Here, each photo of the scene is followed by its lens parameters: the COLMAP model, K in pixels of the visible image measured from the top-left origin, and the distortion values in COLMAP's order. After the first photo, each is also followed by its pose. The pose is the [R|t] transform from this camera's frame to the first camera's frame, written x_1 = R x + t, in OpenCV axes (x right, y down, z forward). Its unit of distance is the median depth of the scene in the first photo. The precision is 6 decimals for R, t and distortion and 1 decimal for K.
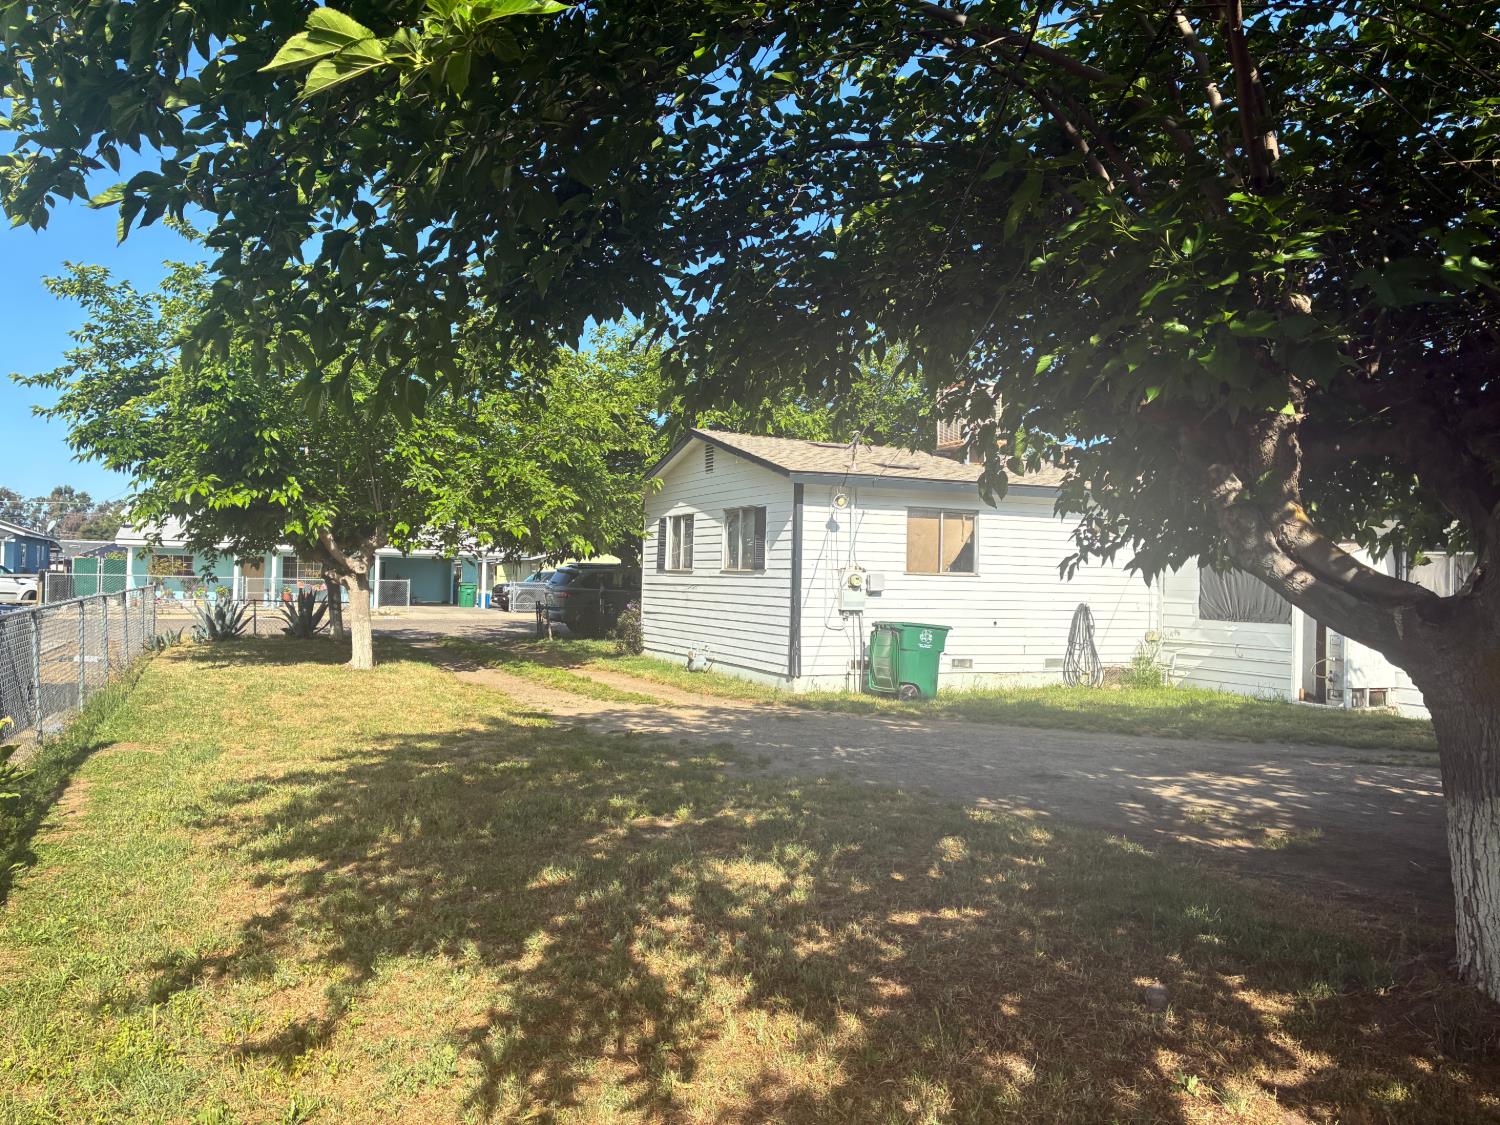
lens RADIAL K [[1143.2, 0, 745.8], [0, 1143.2, 545.3], [0, 0, 1]] dist [0.048097, -0.002236]
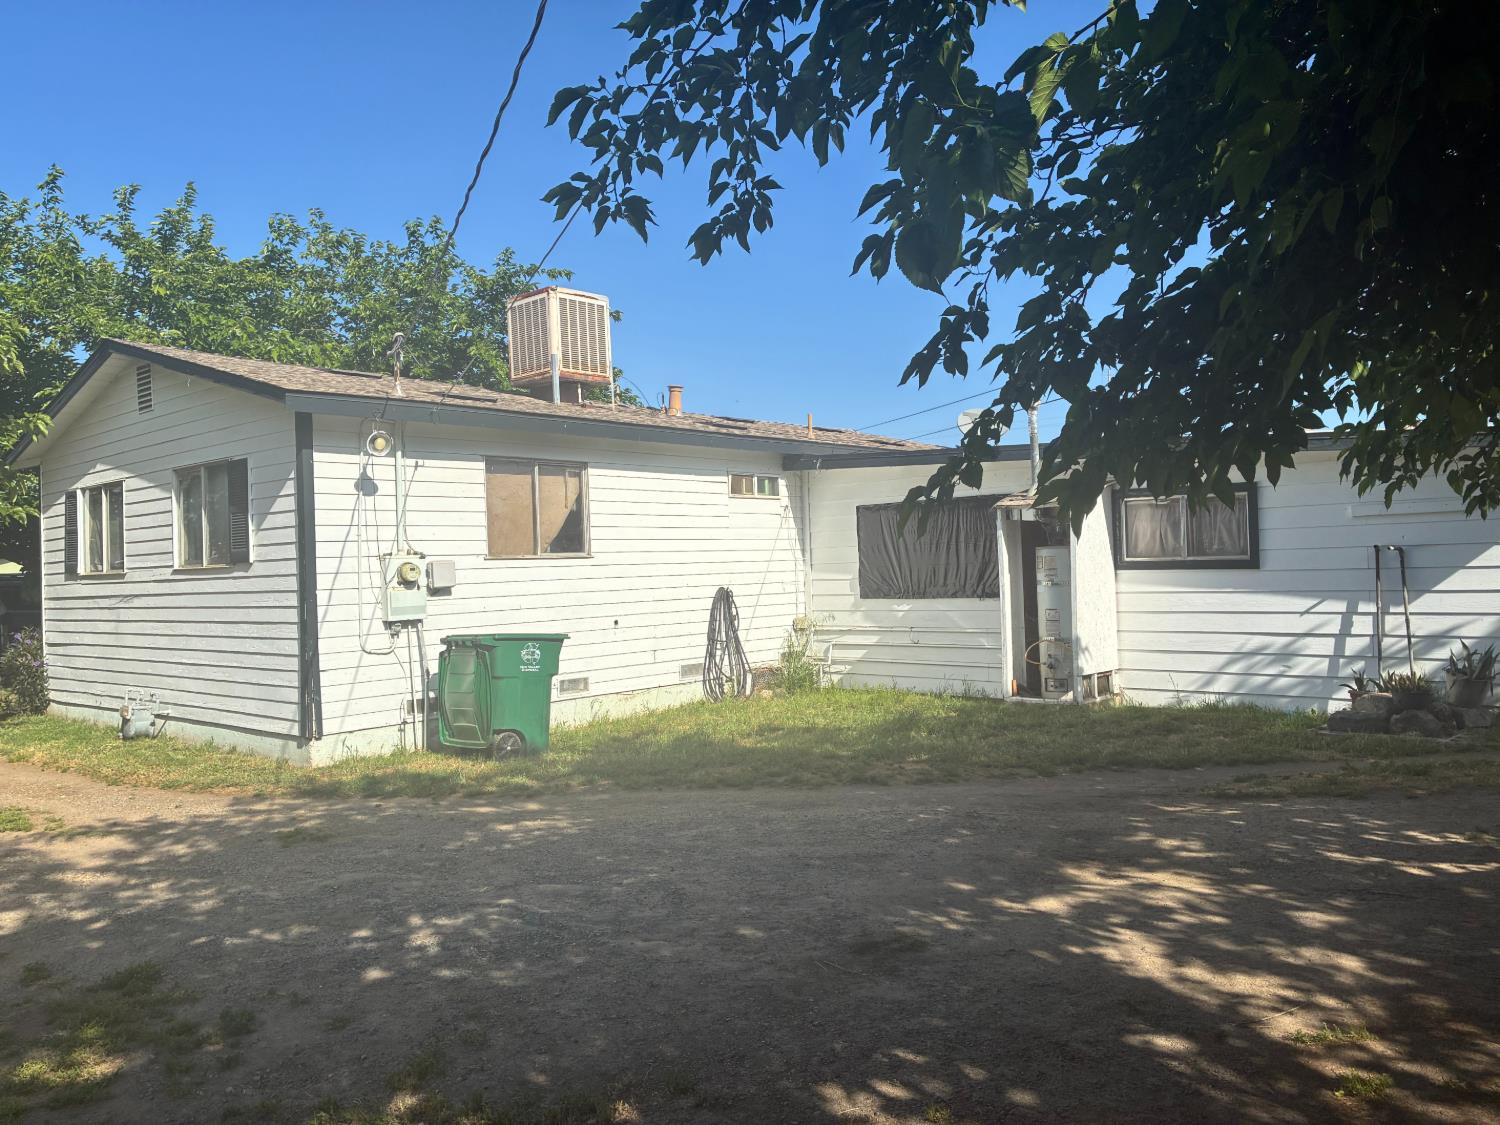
lens RADIAL K [[1143.2, 0, 745.8], [0, 1143.2, 545.3], [0, 0, 1]] dist [0.048097, -0.002236]
pose [[0.918259, -0.045783, 0.393324, 0.018177], [0.042648, 0.998950, 0.016711, 0.012935], [-0.393676, 0.001429, 0.919248, 0.341981]]
